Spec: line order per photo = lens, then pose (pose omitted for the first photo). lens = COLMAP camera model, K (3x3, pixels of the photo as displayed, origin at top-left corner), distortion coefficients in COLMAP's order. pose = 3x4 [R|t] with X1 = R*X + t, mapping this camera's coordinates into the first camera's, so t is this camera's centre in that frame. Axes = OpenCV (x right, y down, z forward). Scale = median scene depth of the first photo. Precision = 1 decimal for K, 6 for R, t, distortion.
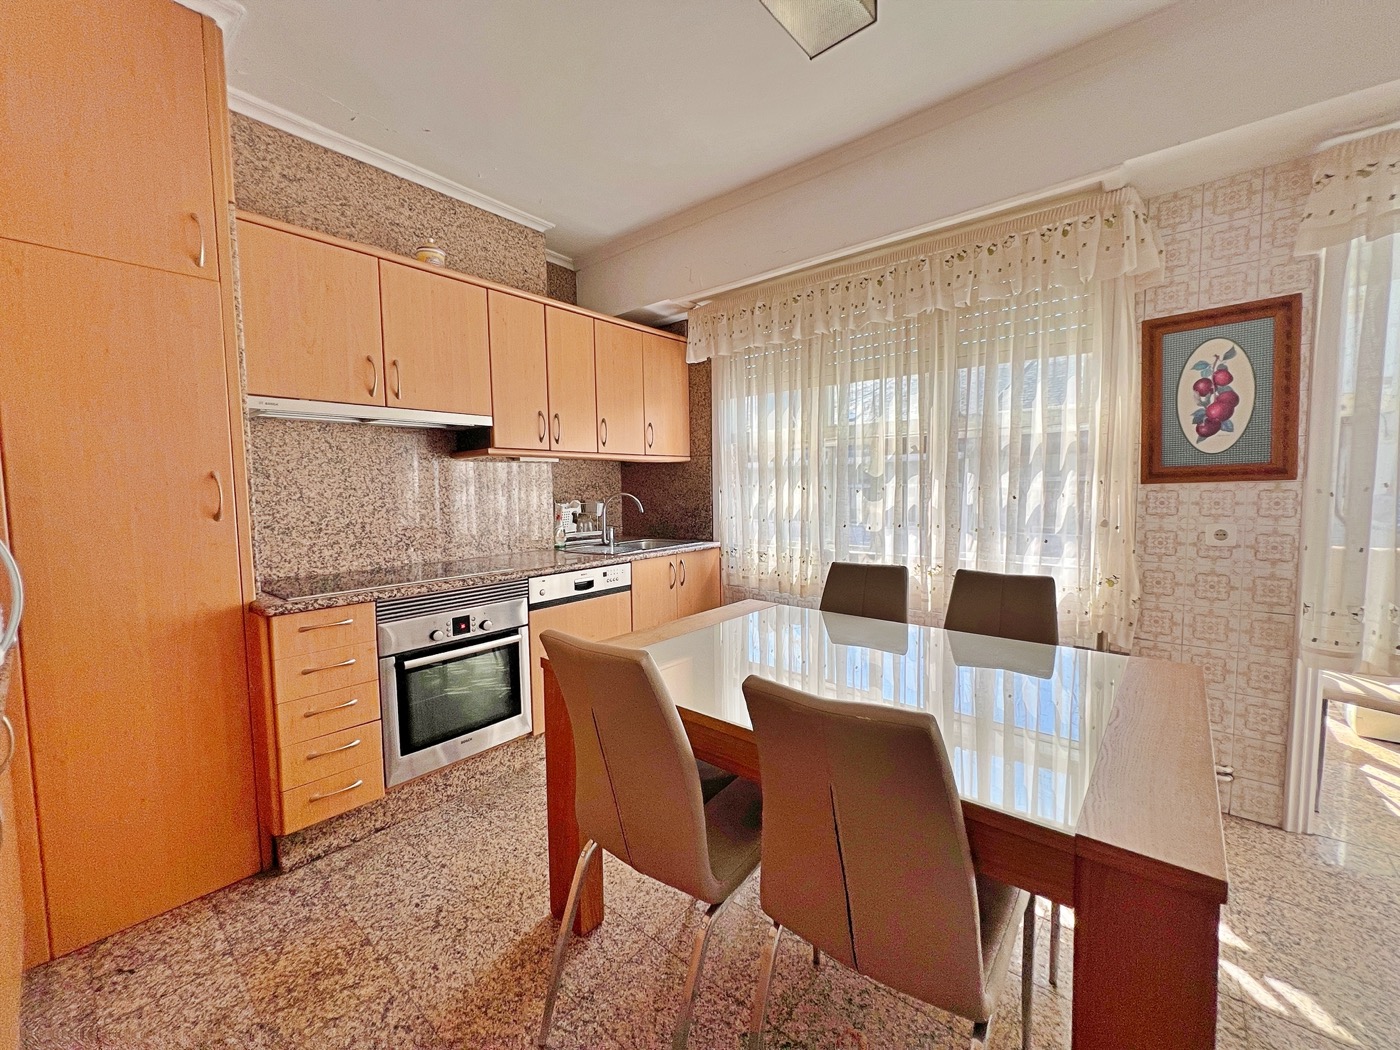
lens RADIAL K [[562.7, 0, 699.4], [0, 562.7, 523.6], [0, 0, 1]] dist [-0.001787, 0.000530]
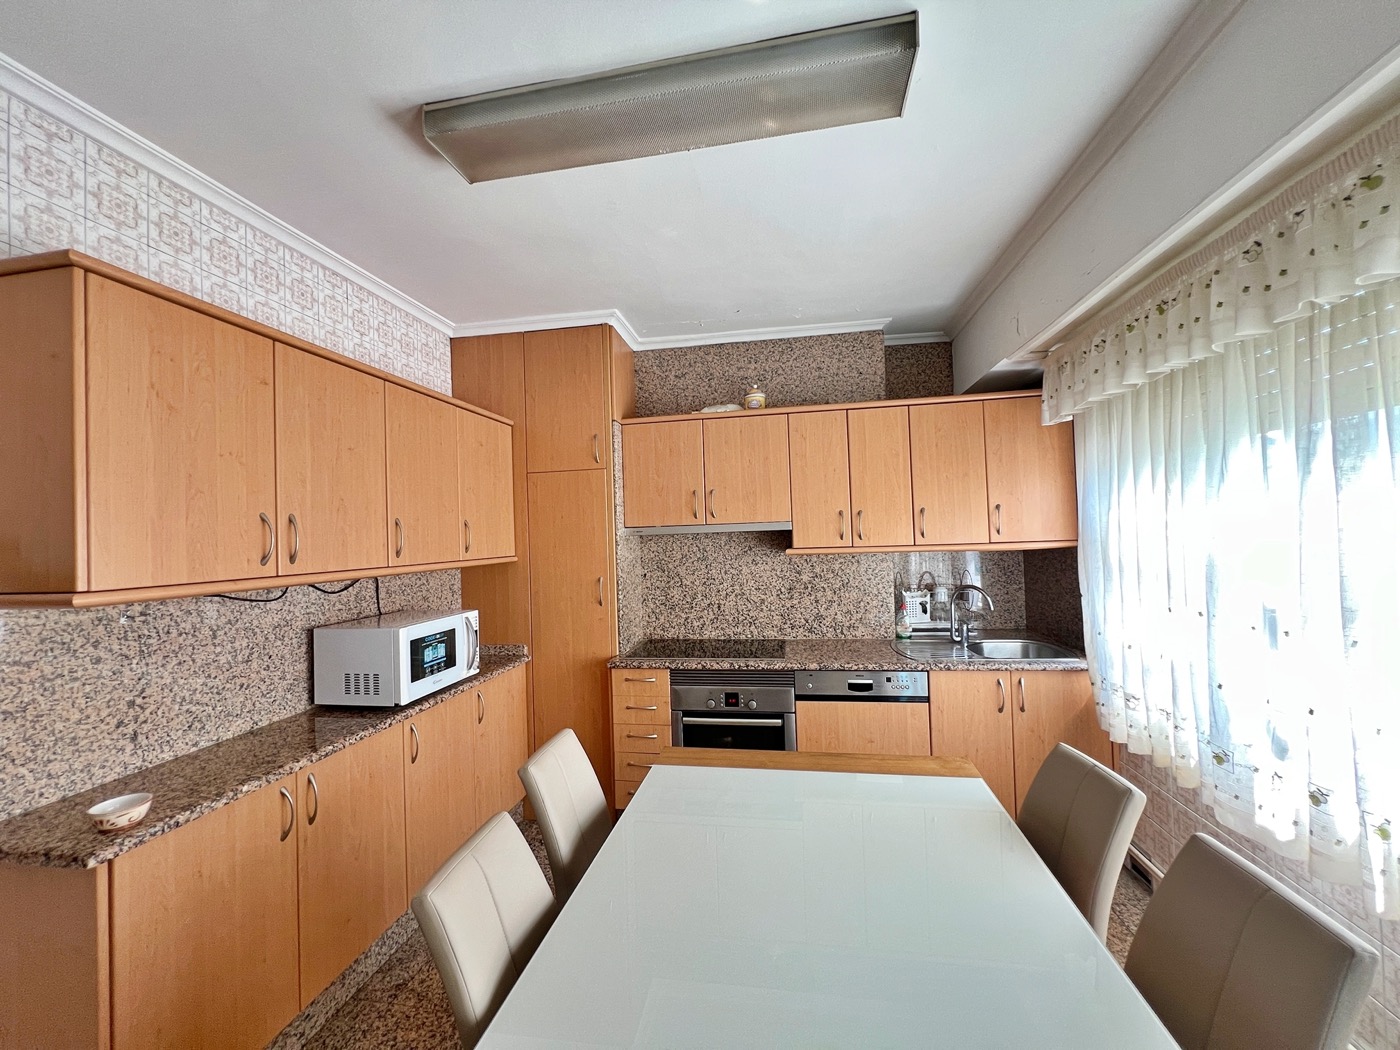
lens RADIAL K [[562.7, 0, 694.3], [0, 562.7, 524.3], [0, 0, 1]] dist [-0.001787, 0.000530]
pose [[0.502010, -0.019009, -0.864653, 0.605338], [-0.032536, 0.998636, -0.040845, -0.149598], [0.864250, 0.048637, 0.500706, 0.285815]]
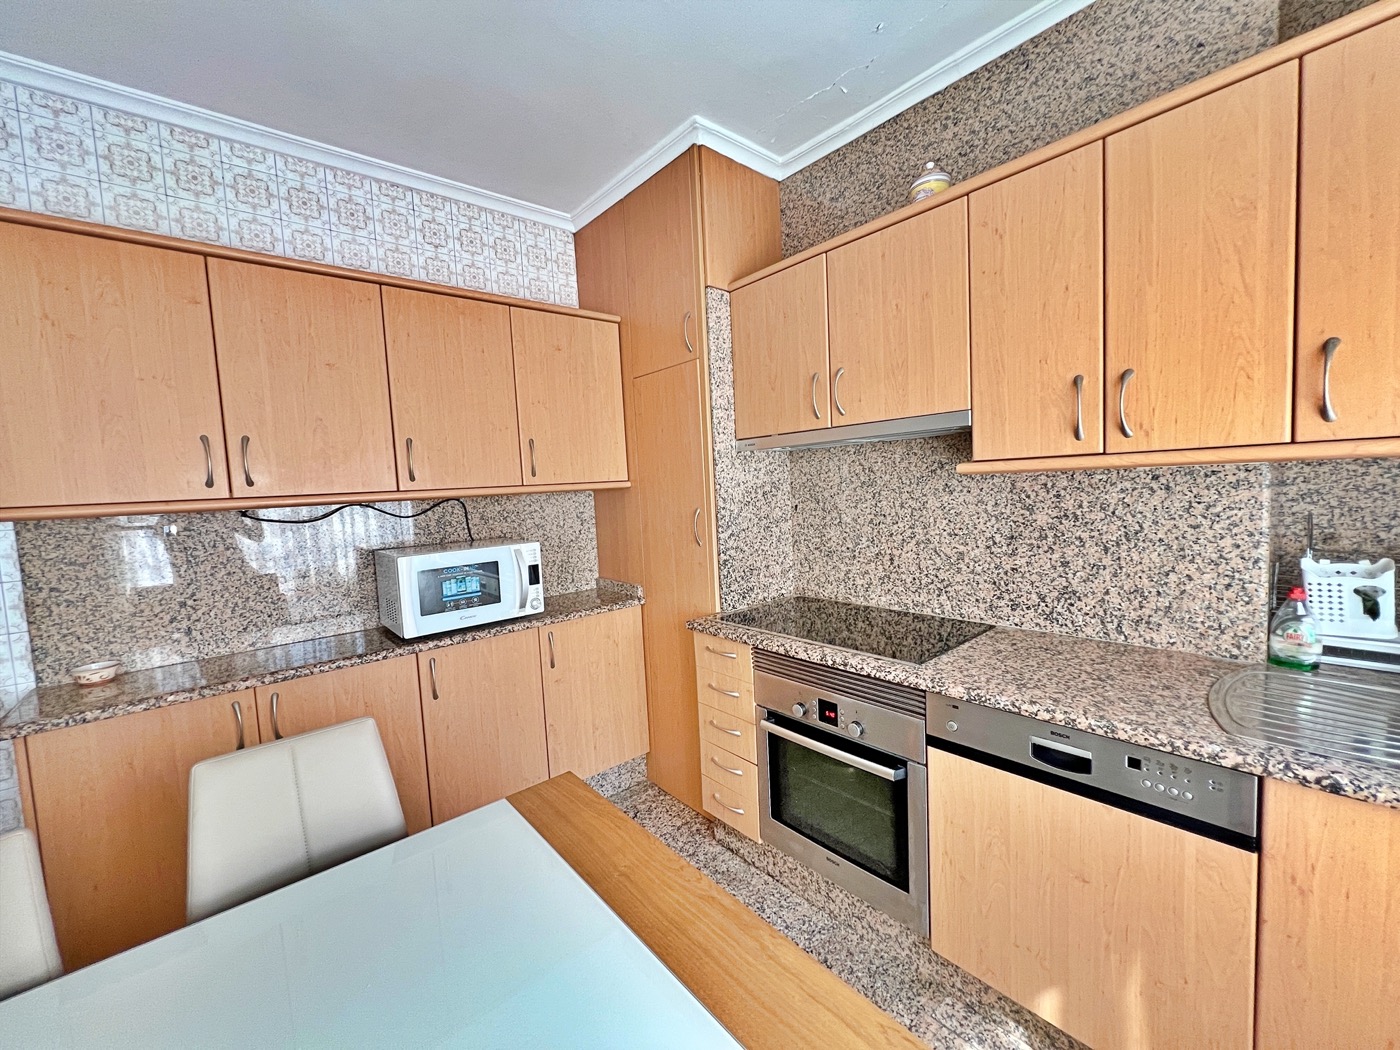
lens RADIAL K [[561.3, 0, 697.9], [0, 561.3, 522.9], [0, 0, 1]] dist [-0.002407, 0.000039]
pose [[-0.159806, 0.092392, -0.982815, 0.318194], [-0.013687, 0.995307, 0.095792, -0.140709], [0.987054, 0.028760, -0.157791, 0.926959]]
